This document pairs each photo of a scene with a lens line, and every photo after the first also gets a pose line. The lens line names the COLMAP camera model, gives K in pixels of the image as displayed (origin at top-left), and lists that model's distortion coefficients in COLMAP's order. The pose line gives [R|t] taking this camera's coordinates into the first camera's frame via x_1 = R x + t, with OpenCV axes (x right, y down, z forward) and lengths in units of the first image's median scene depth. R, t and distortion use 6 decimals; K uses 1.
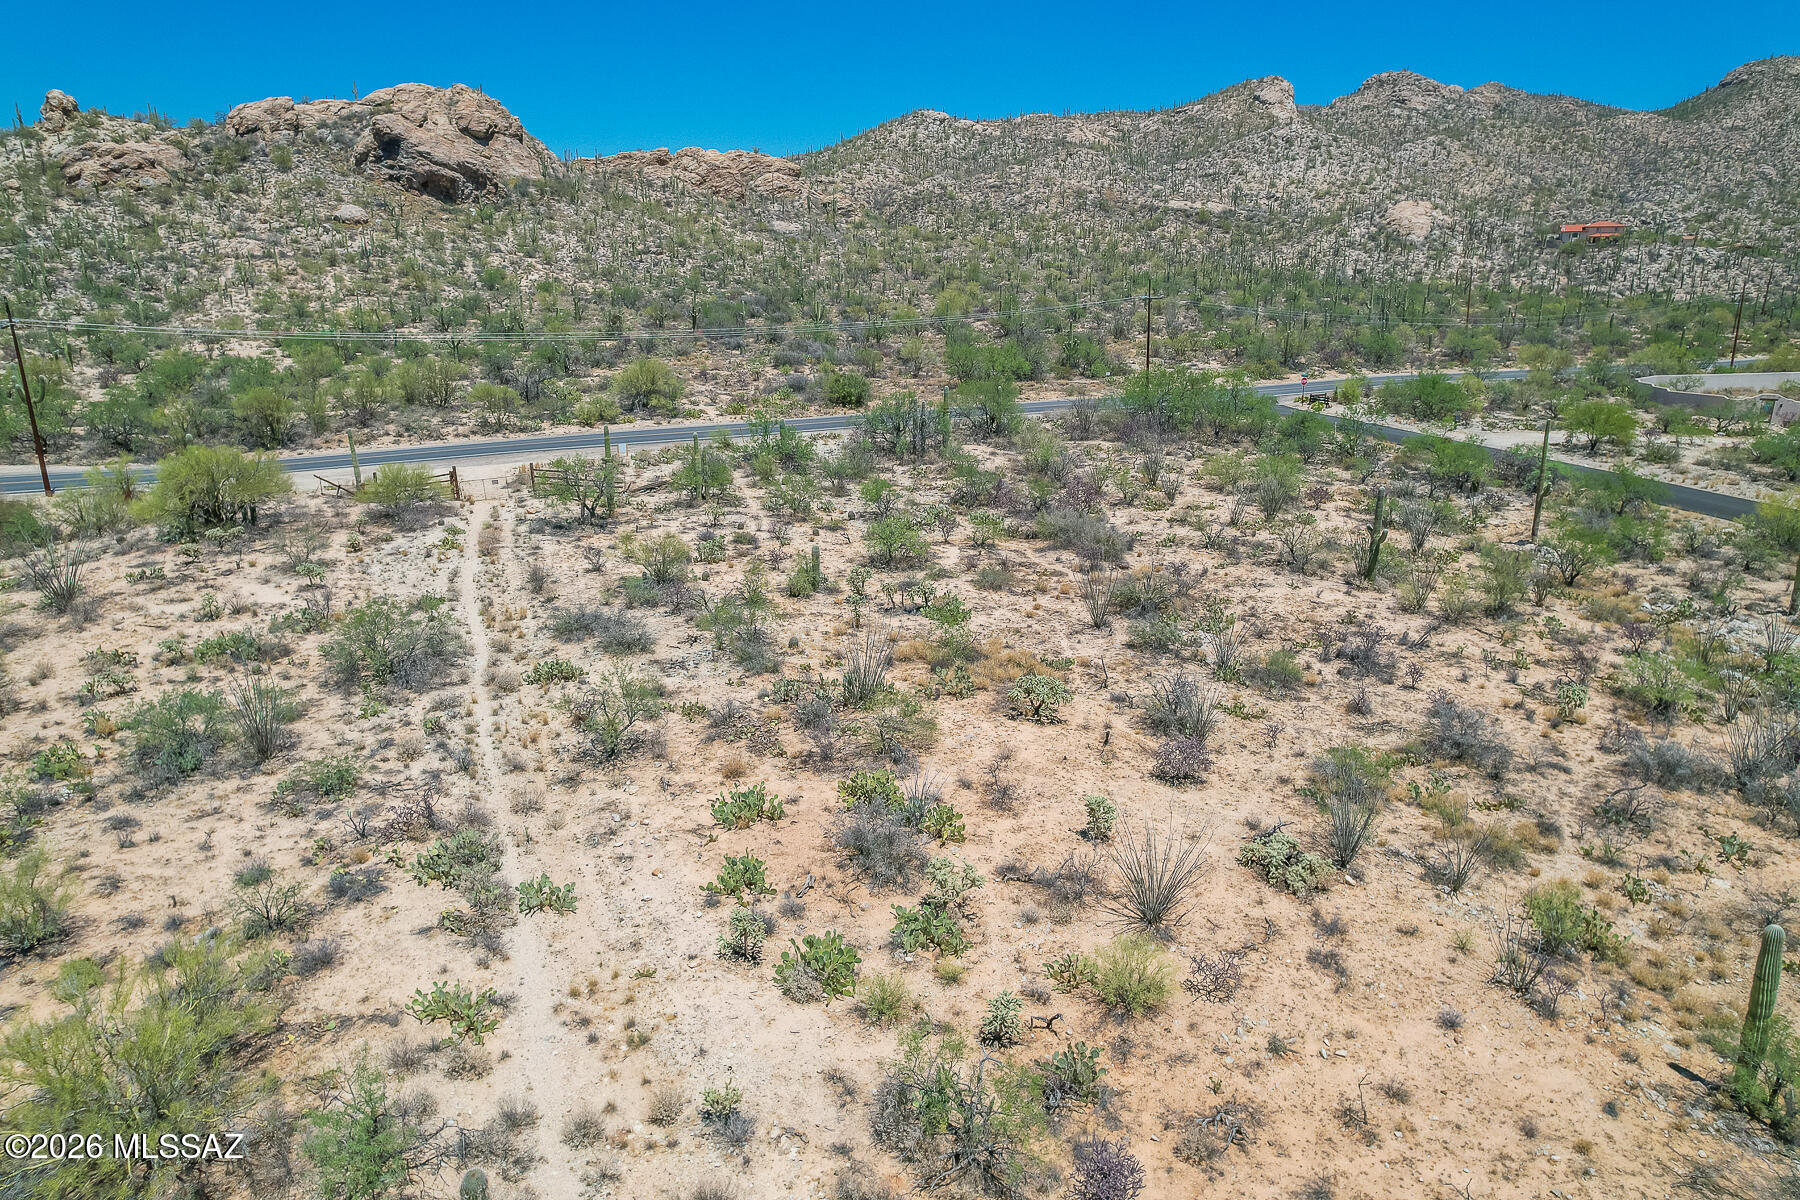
lens RADIAL K [[1147.1, 0, 910.8], [0, 1147.1, 601.3], [0, 0, 1]] dist [-0.080532, 0.072775]
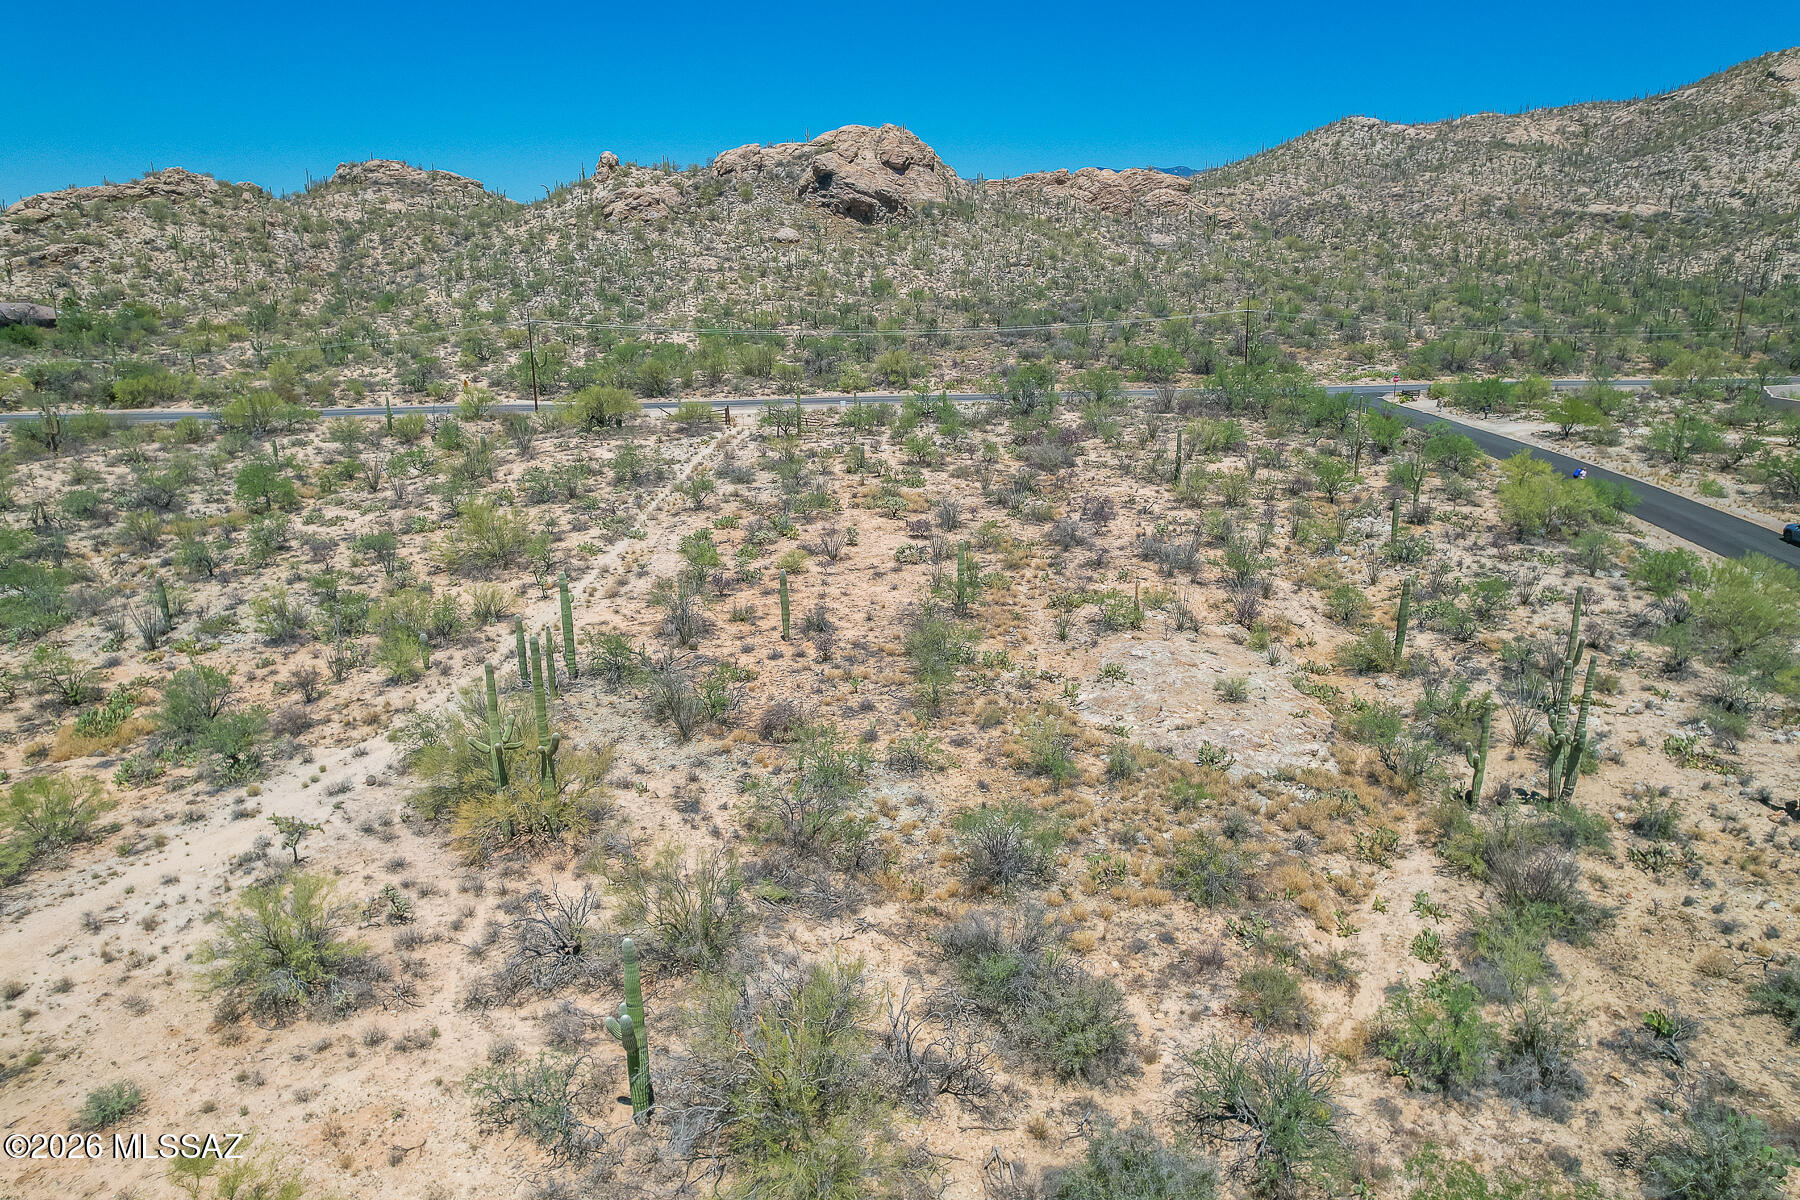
lens RADIAL K [[1153.2, 0, 901.5], [0, 1153.2, 601.3], [0, 0, 1]] dist [-0.083296, 0.075584]
pose [[0.923695, 0.098565, -0.370232, 0.126806], [-0.100033, 0.994867, 0.015284, 0.030710], [0.369838, 0.022918, 0.928813, -0.128130]]
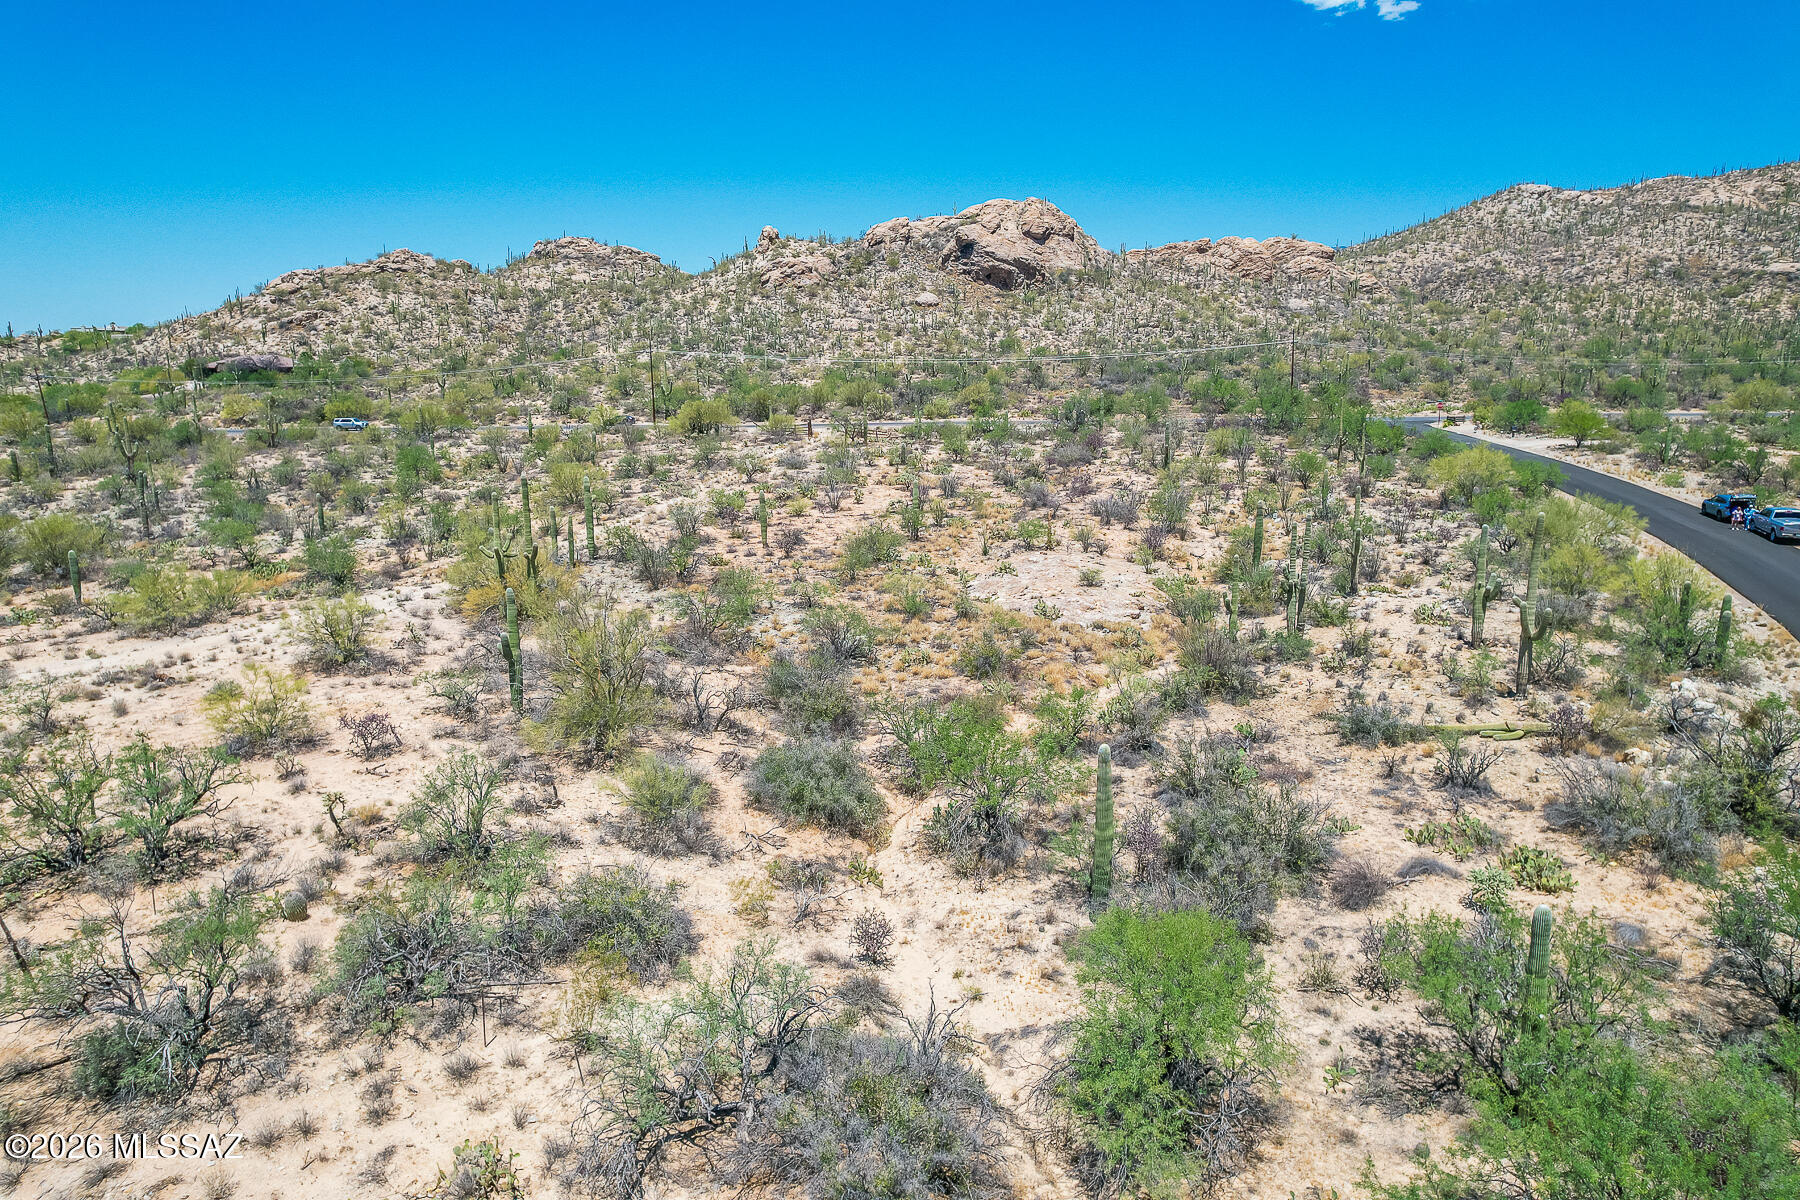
lens RADIAL K [[1152.6, 0, 899.8], [0, 1152.6, 605.7], [0, 0, 1]] dist [-0.083089, 0.073379]
pose [[0.854644, 0.101574, -0.509183, 0.194647], [-0.135203, 0.990383, -0.029368, 0.059827], [0.501303, 0.093942, 0.860157, -0.153830]]
